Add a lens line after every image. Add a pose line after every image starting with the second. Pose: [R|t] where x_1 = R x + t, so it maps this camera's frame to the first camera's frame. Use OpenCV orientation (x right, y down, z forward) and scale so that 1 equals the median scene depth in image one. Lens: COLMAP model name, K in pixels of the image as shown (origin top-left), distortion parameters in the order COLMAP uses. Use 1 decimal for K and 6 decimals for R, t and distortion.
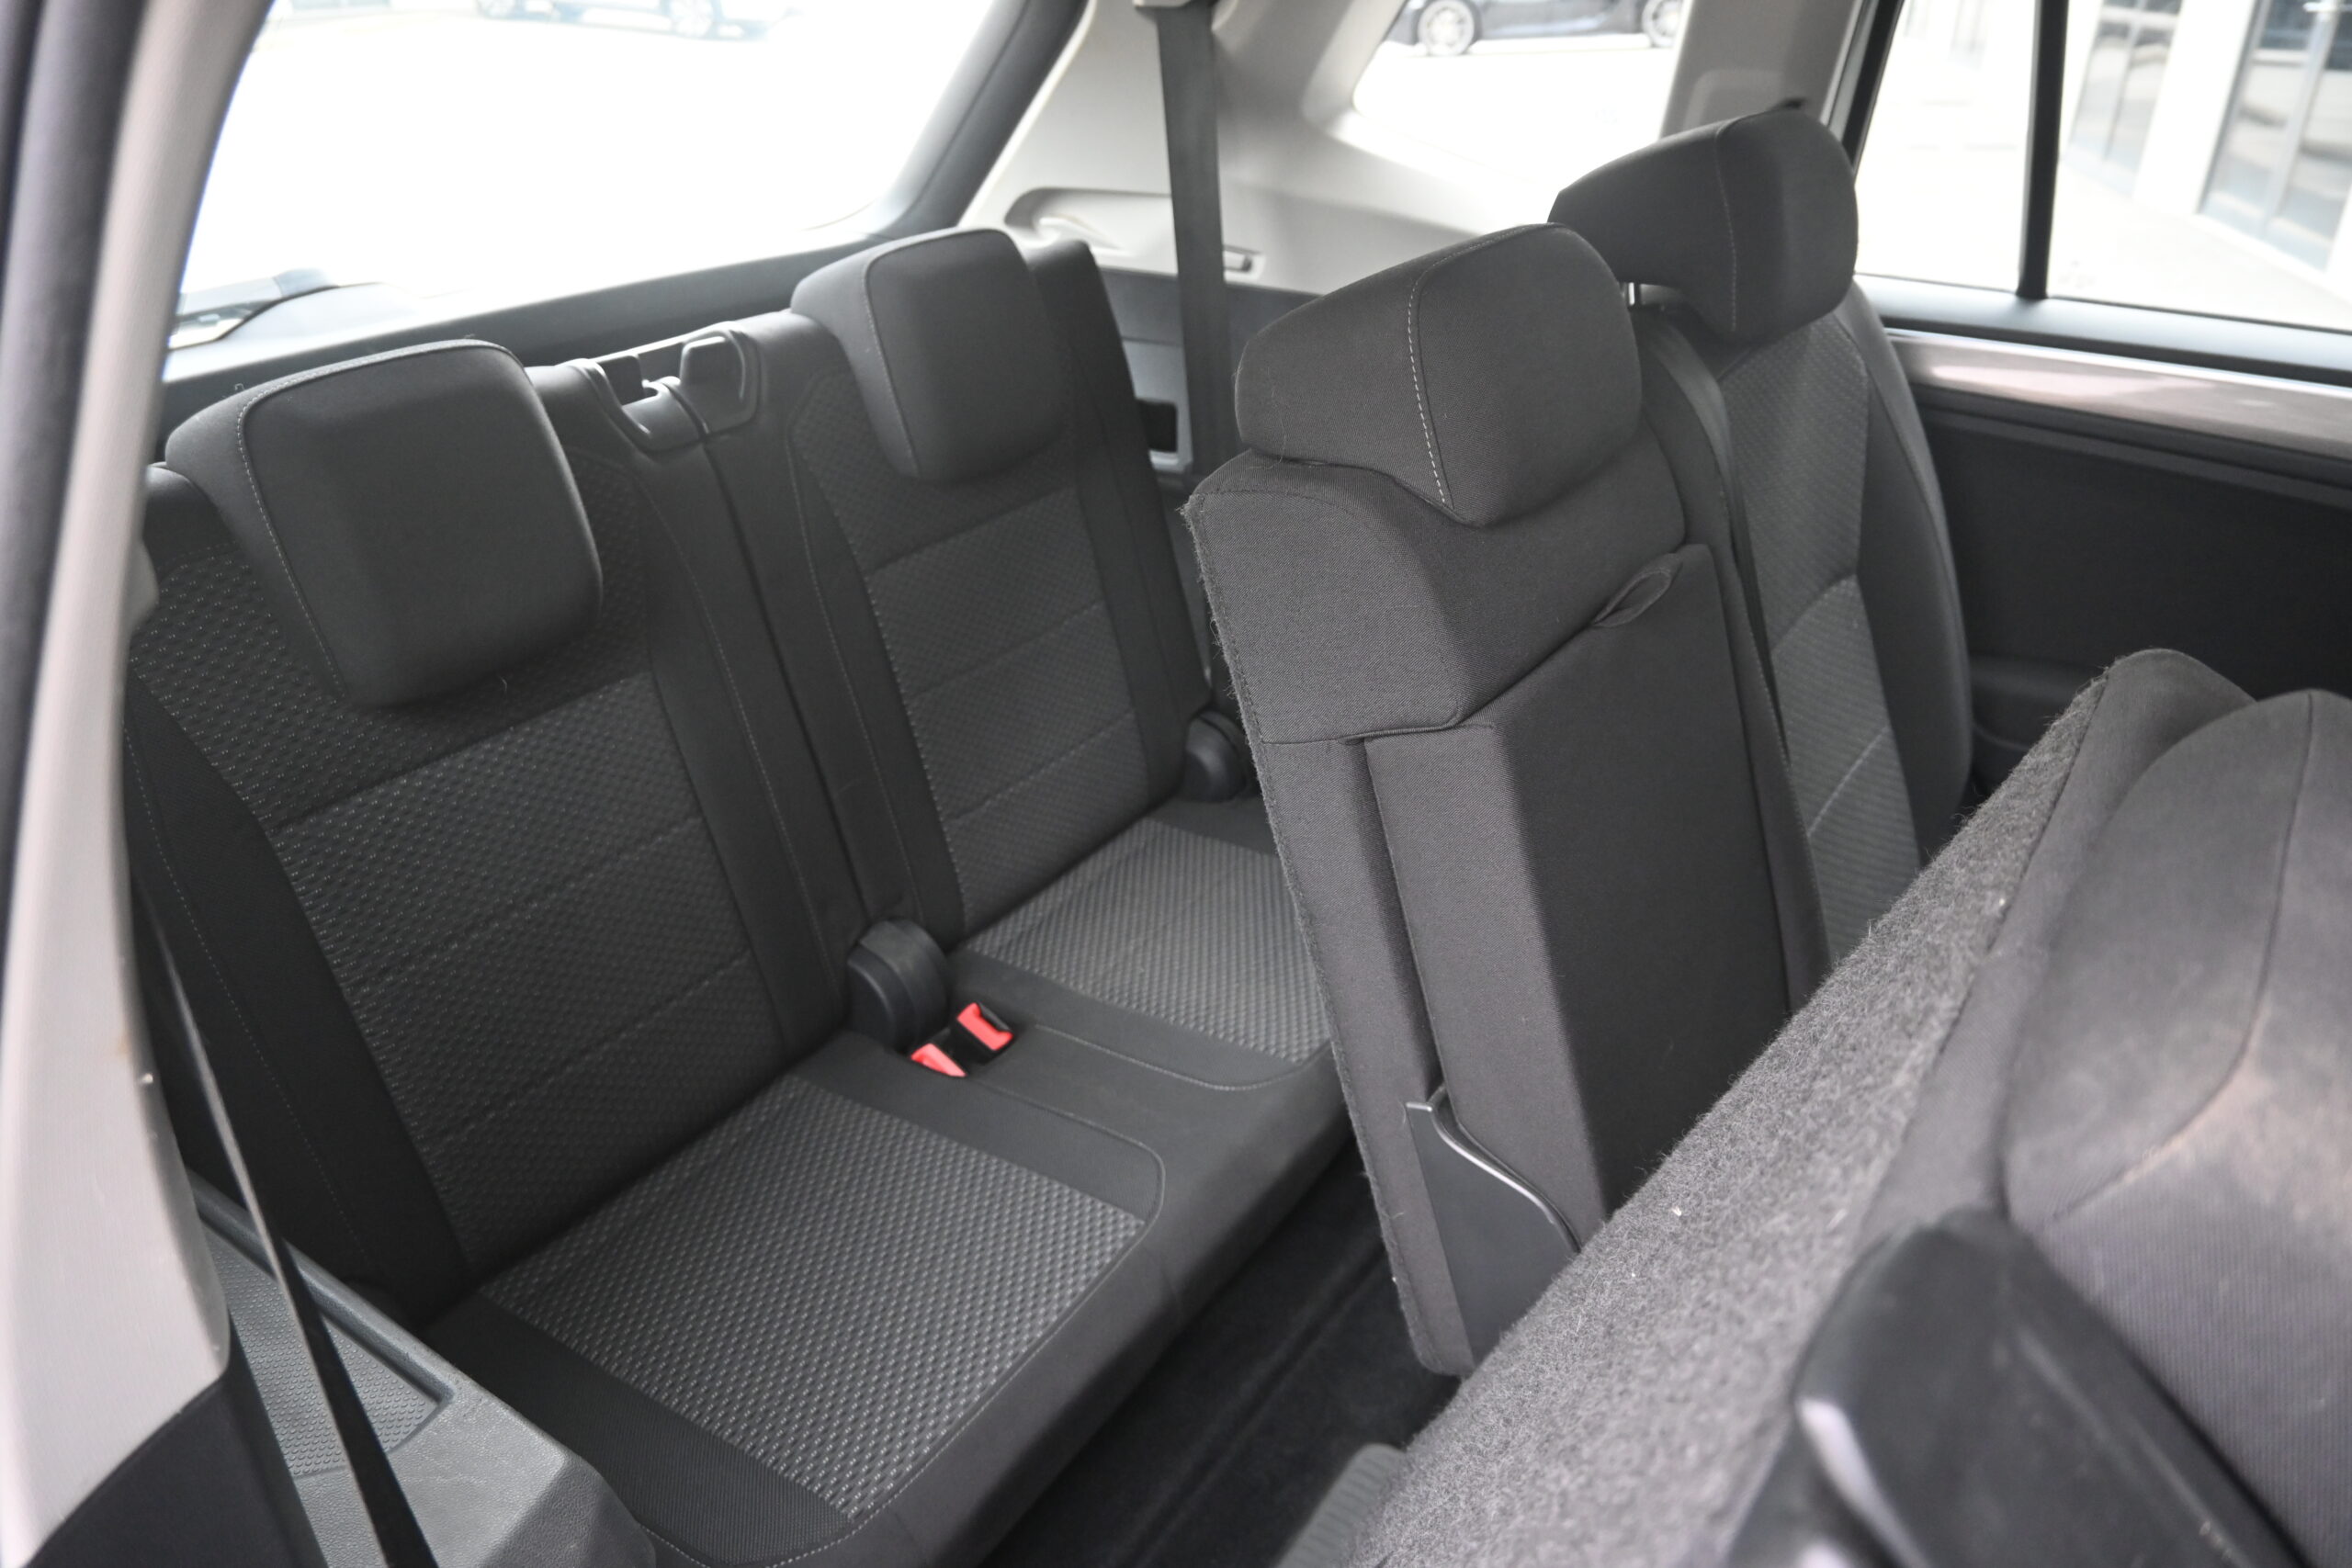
lens RADIAL K [[1617.6, 0, 1176.0], [0, 1617.6, 784.0], [0, 0, 1]] dist [-0.004105, -0.000102]
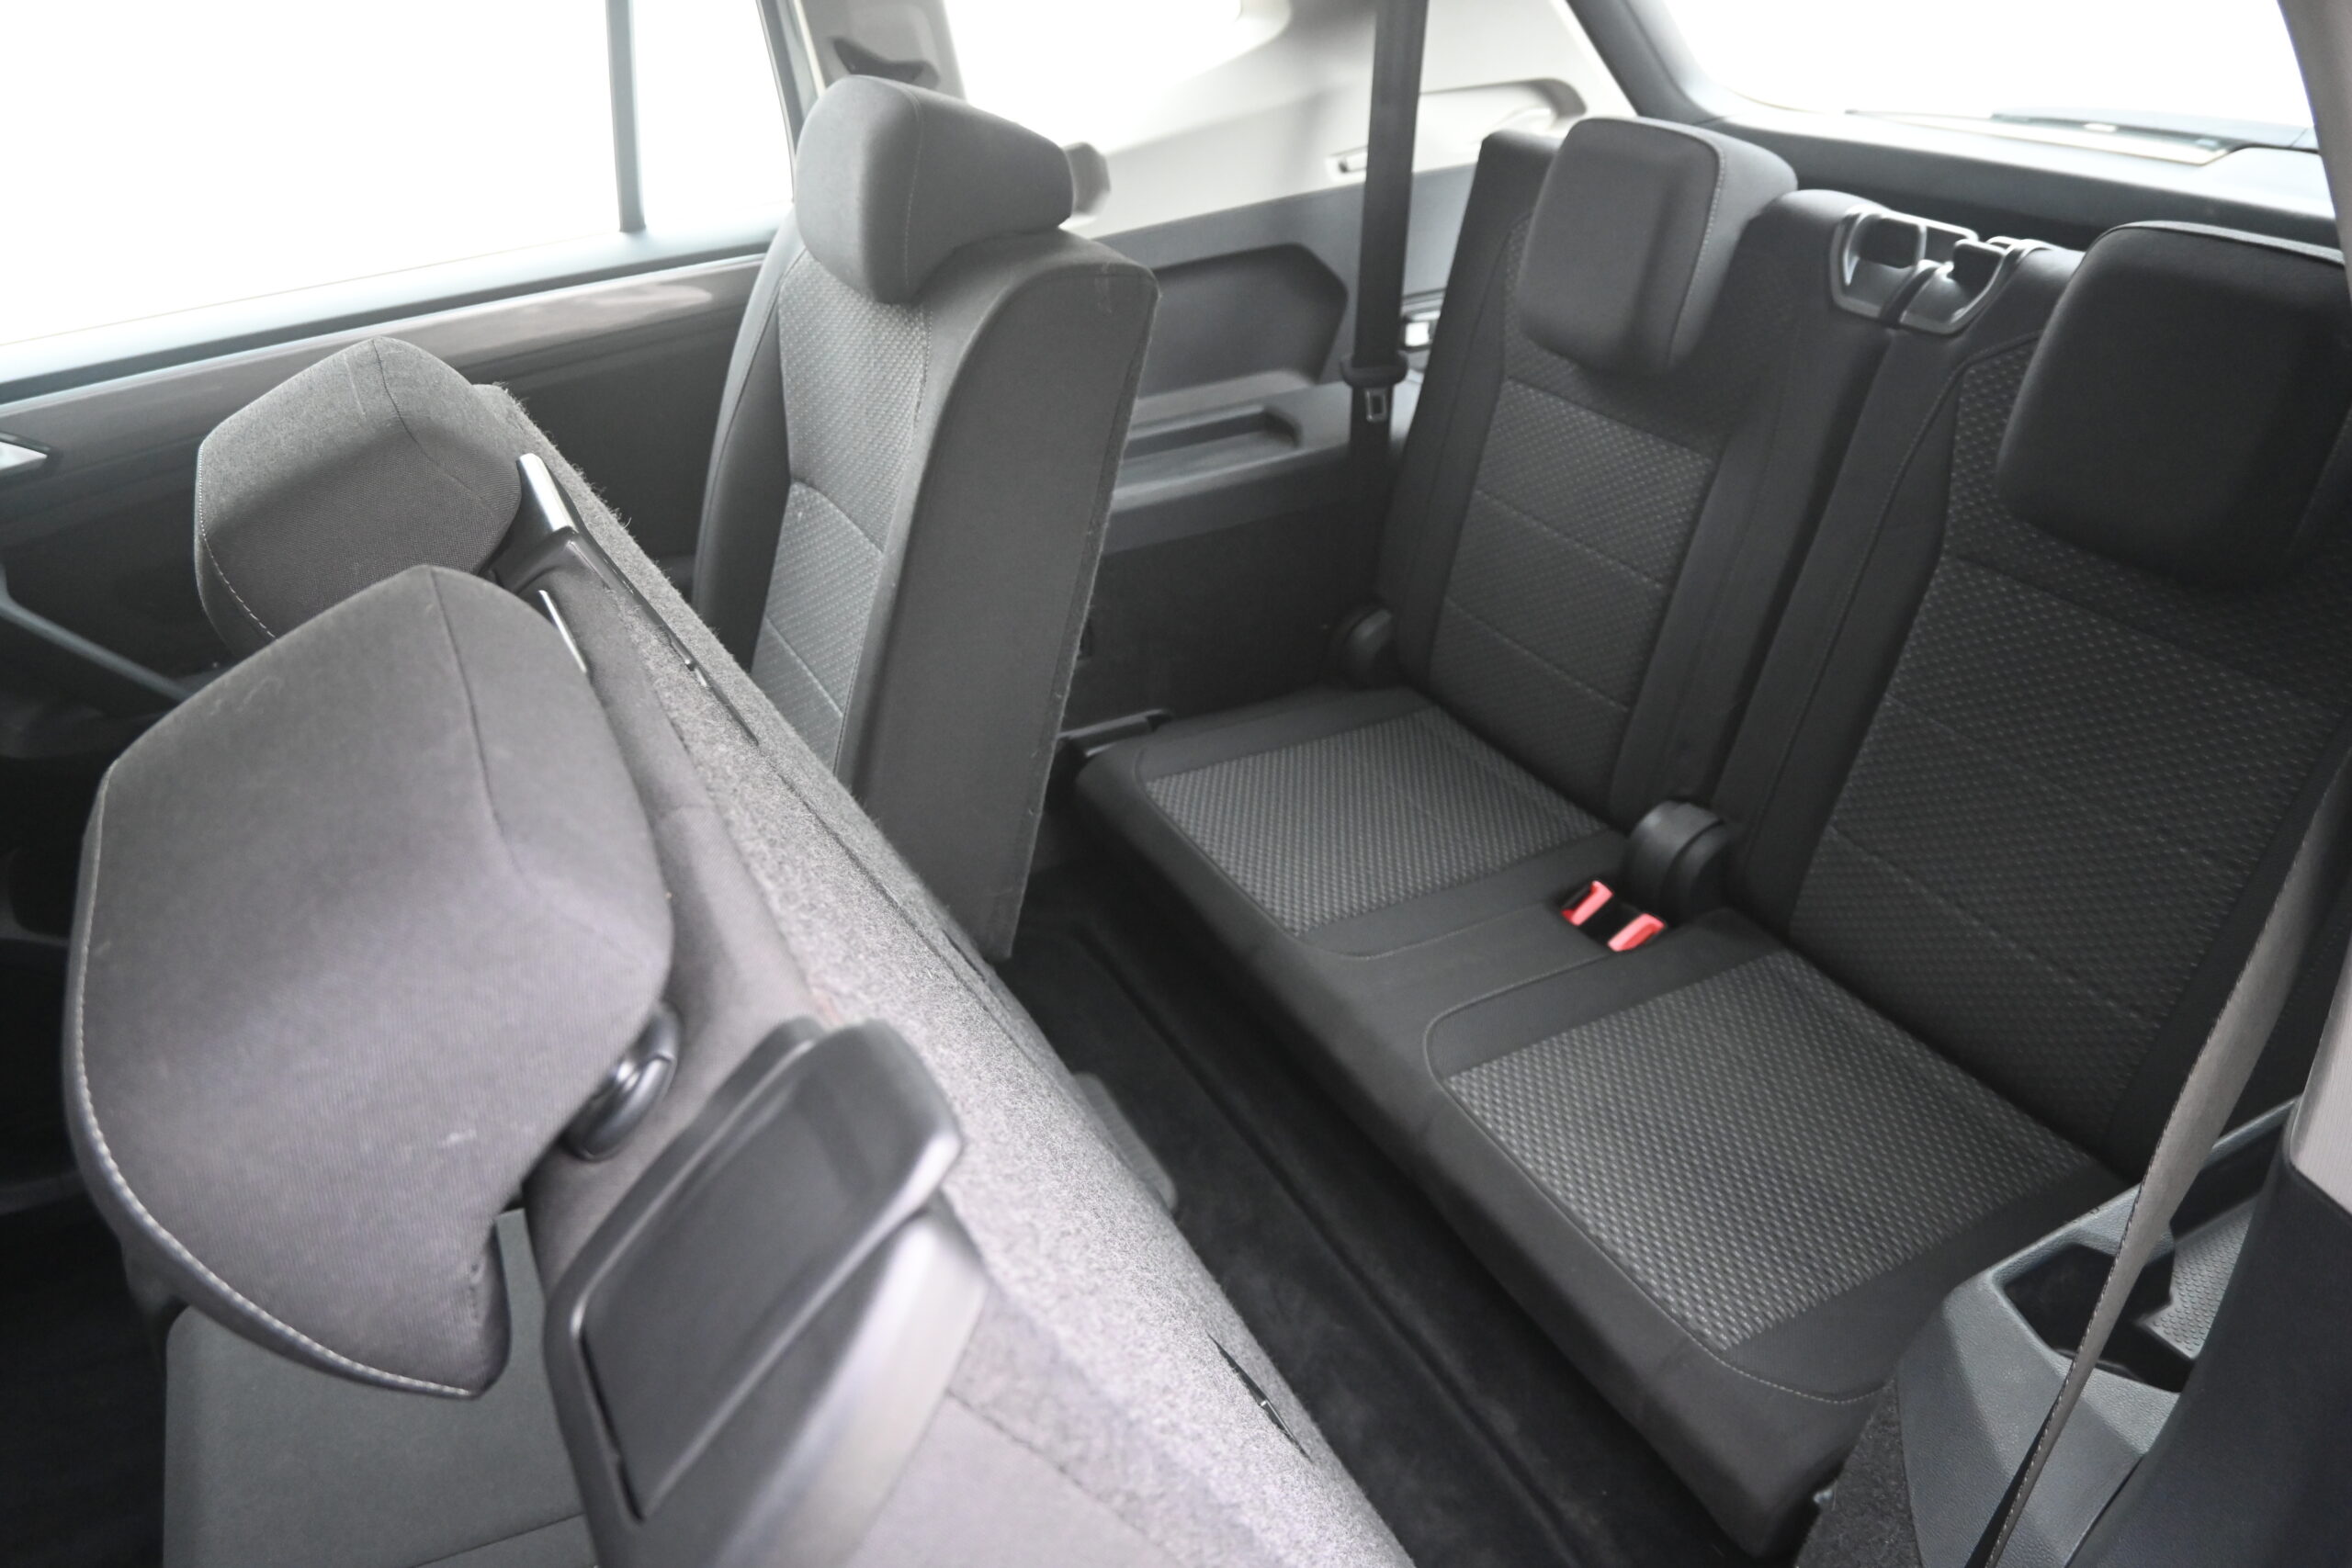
lens RADIAL K [[1617.6, 0, 1176.0], [0, 1617.6, 784.0], [0, 0, 1]] dist [-0.004105, -0.000102]
pose [[-0.454886, 0.506829, -0.732259, 0.785724], [-0.363912, 0.644680, 0.672276, -0.540043], [0.812802, 0.572287, -0.108814, 0.909962]]
